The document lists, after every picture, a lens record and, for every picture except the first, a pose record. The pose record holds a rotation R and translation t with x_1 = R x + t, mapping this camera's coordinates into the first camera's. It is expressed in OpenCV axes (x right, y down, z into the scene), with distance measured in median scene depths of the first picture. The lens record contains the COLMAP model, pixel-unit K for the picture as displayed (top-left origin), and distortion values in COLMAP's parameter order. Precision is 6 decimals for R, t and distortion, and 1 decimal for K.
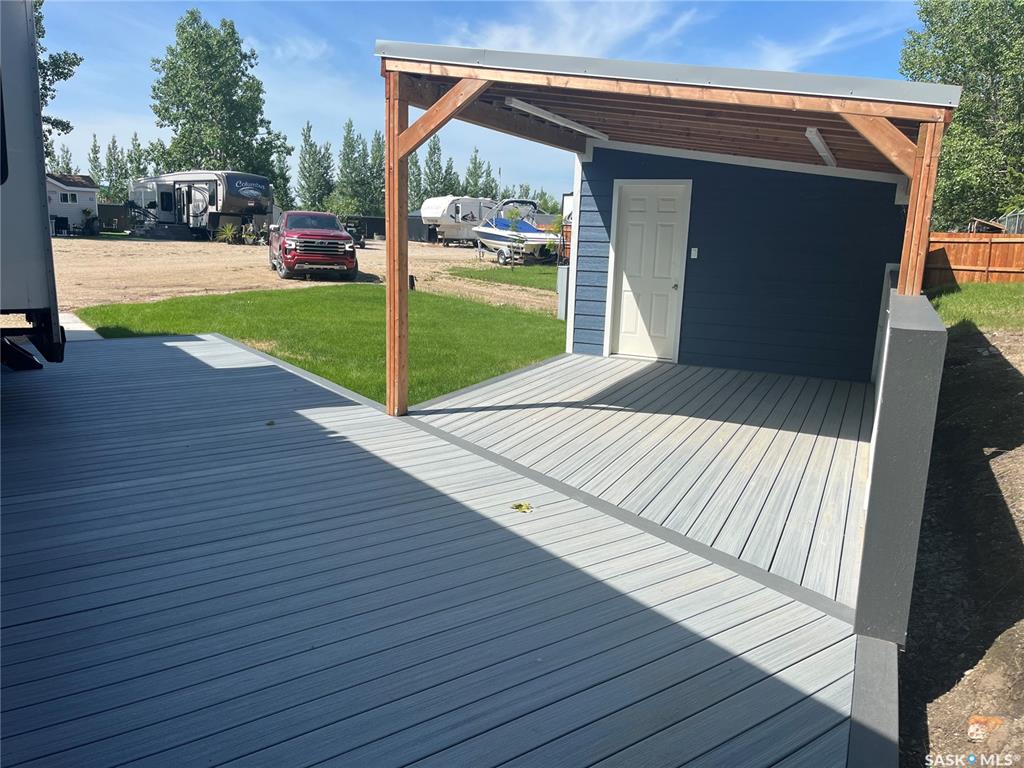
lens RADIAL K [[769.8, 0, 512.3], [0, 769.8, 386.1], [0, 0, 1]] dist [0.007029, -0.007457]
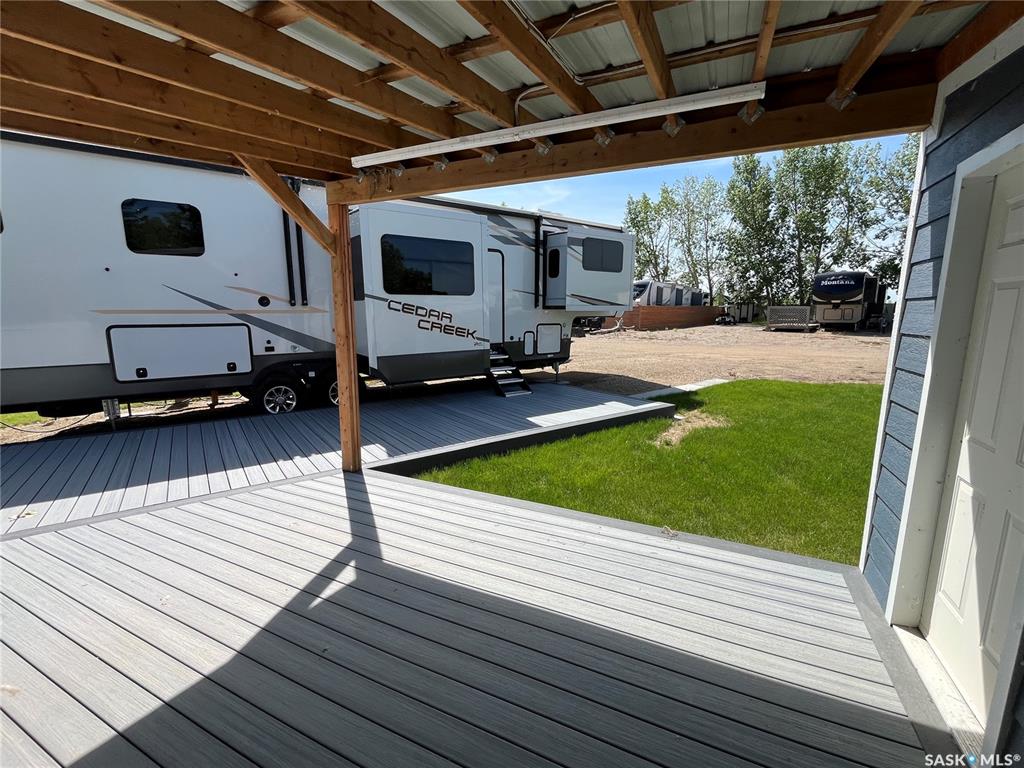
lens RADIAL K [[435.2, 0, 511.8], [0, 435.2, 384.6], [0, 0, 1]] dist [-0.002060, 0.000005]
pose [[0.006143, 0.136583, -0.990610, 0.439044], [-0.199740, 0.970833, 0.132618, -0.200759], [0.979830, 0.197050, 0.033245, 1.039421]]
